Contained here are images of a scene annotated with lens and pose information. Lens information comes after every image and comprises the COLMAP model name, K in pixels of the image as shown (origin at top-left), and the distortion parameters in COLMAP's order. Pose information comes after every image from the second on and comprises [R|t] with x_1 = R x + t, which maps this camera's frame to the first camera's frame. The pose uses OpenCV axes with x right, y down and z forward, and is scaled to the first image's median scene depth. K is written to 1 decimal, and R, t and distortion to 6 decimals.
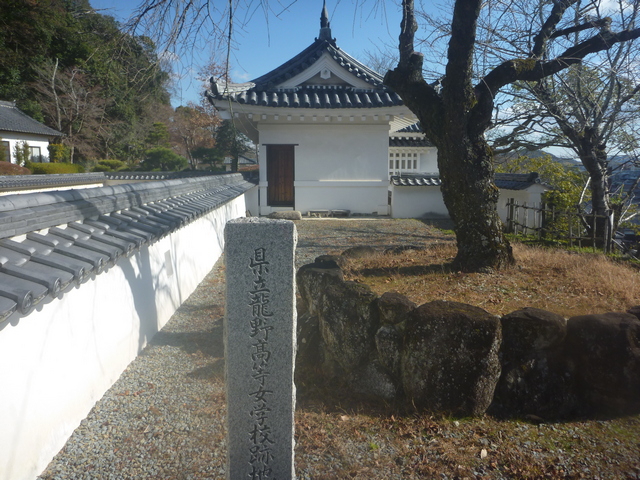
lens RADIAL K [[519.4, 0, 311.2], [0, 519.4, 240.4], [0, 0, 1]] dist [-0.030533, -0.011808]
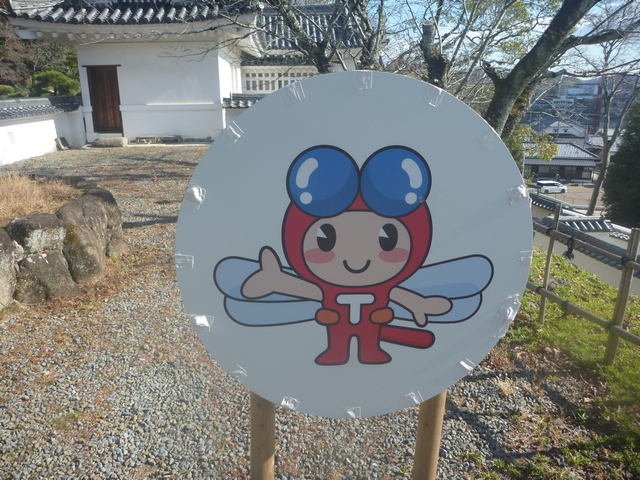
lens RADIAL K [[519.4, 0, 311.2], [0, 519.4, 240.4], [0, 0, 1]] dist [-0.030533, -0.011808]
pose [[0.999945, -0.010501, -0.000199, 0.313523], [0.010421, 0.989581, 0.143601, -0.001689], [-0.001311, -0.143595, 0.989636, 0.032779]]
